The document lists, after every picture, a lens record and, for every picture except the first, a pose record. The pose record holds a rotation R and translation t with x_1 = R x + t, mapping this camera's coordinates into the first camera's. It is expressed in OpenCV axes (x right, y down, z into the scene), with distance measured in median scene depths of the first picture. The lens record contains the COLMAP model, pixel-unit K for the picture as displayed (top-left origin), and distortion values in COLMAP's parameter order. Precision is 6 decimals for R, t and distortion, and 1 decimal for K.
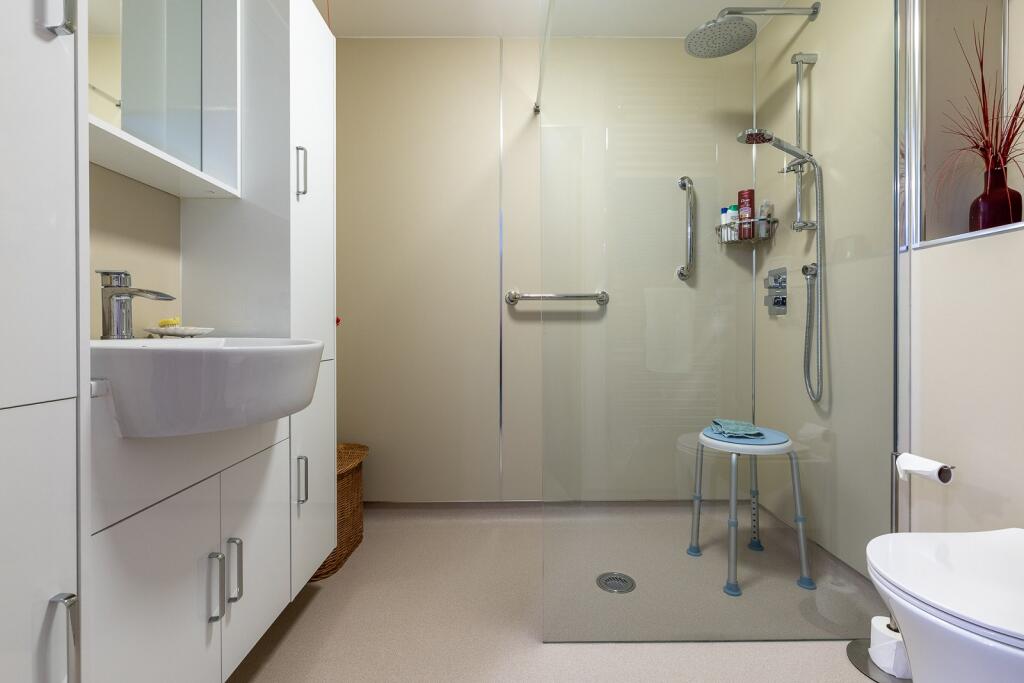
lens RADIAL K [[448.6, 0, 512.8], [0, 448.6, 334.9], [0, 0, 1]] dist [0.001365, 0.000502]
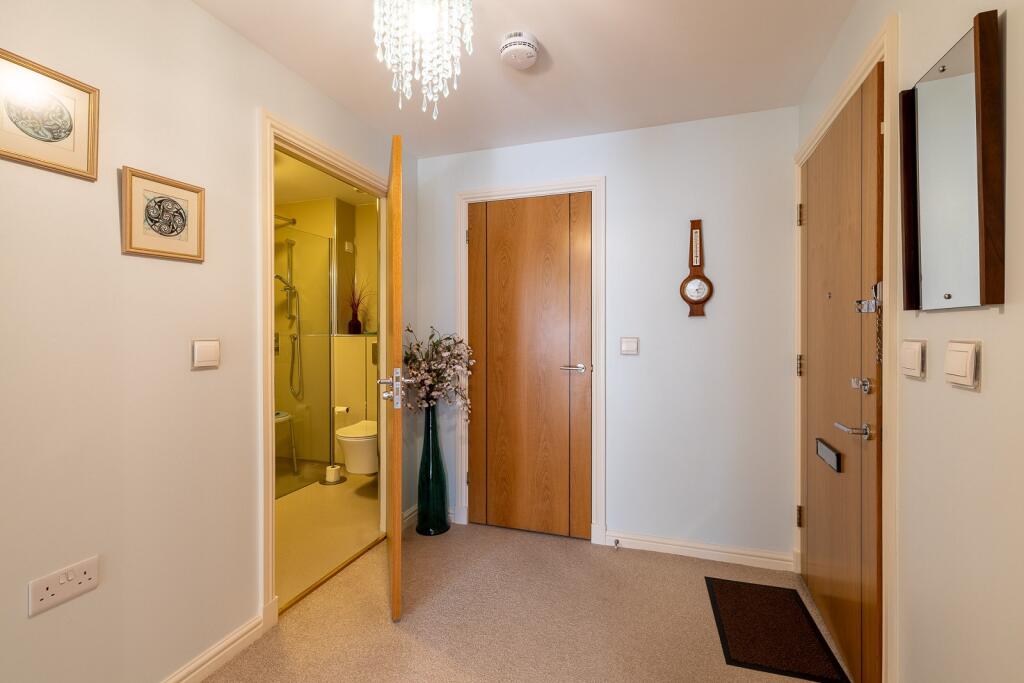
lens RADIAL K [[448.6, 0, 512.8], [0, 448.6, 334.9], [0, 0, 1]] dist [0.001365, 0.000502]
pose [[0.332049, -0.002938, 0.943257, -1.439510], [0.008438, 0.999964, 0.000144, -0.192306], [-0.943224, 0.007911, 0.332062, -1.026915]]
